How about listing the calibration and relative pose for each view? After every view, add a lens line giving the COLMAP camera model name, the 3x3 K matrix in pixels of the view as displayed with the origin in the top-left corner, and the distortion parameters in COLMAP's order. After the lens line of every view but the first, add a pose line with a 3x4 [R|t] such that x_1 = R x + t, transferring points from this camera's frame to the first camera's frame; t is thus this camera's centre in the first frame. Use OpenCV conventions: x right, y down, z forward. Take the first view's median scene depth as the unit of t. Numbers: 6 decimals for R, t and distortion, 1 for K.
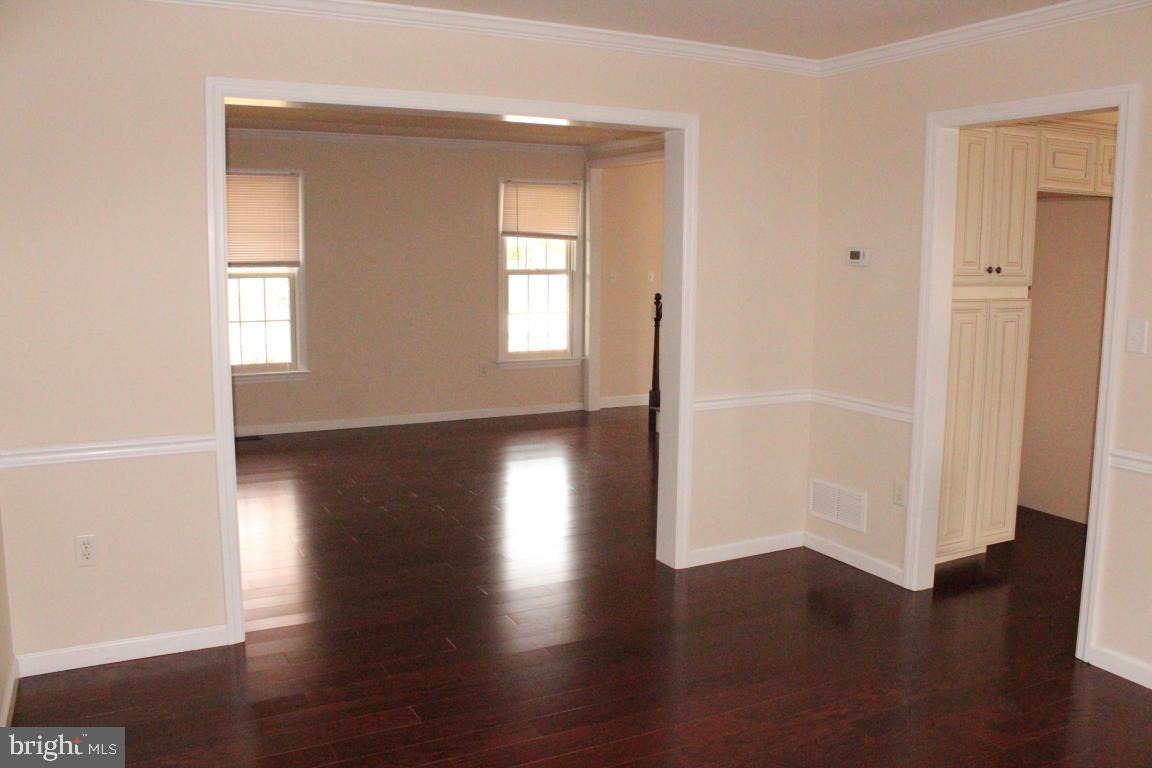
lens RADIAL K [[966.0, 0, 575.0], [0, 966.0, 362.2], [0, 0, 1]] dist [-0.188465, 0.206394]
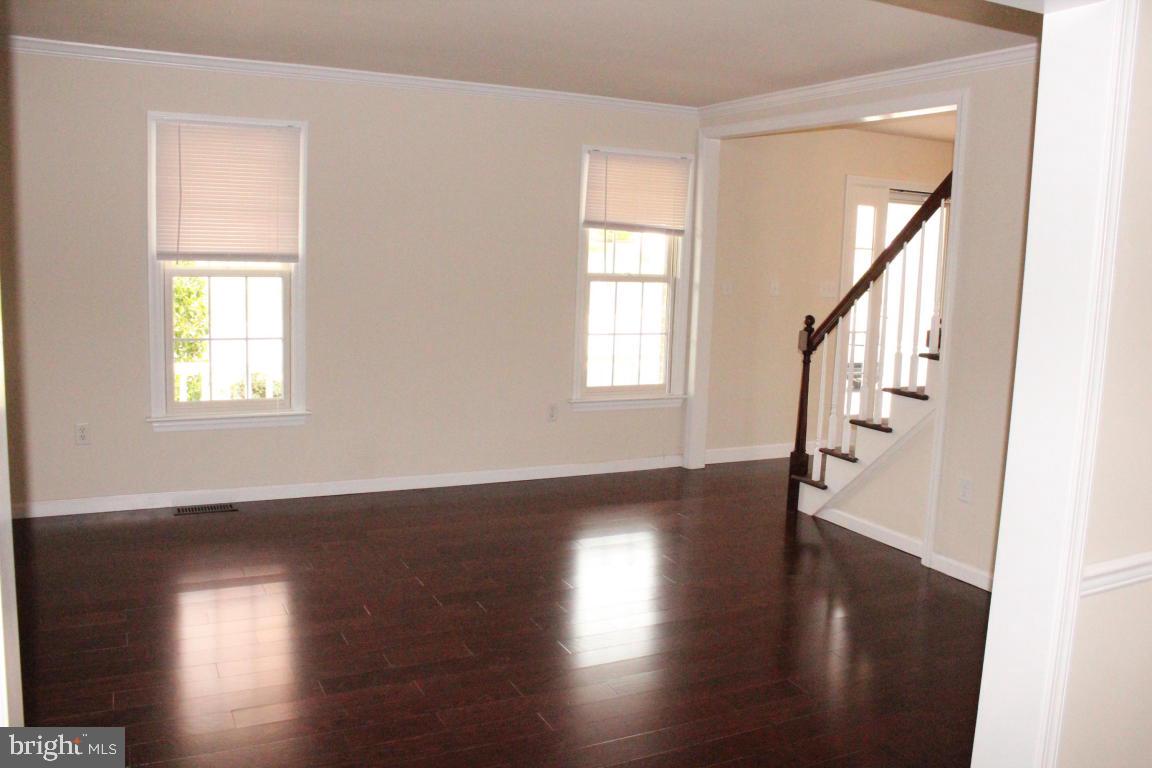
lens RADIAL K [[966.0, 0, 575.0], [0, 966.0, 362.2], [0, 0, 1]] dist [-0.188465, 0.206394]
pose [[0.999337, 0.030577, -0.019760, -0.064195], [-0.030512, 0.999528, 0.003579, -0.032055], [0.019860, -0.002973, 0.999798, 0.277217]]
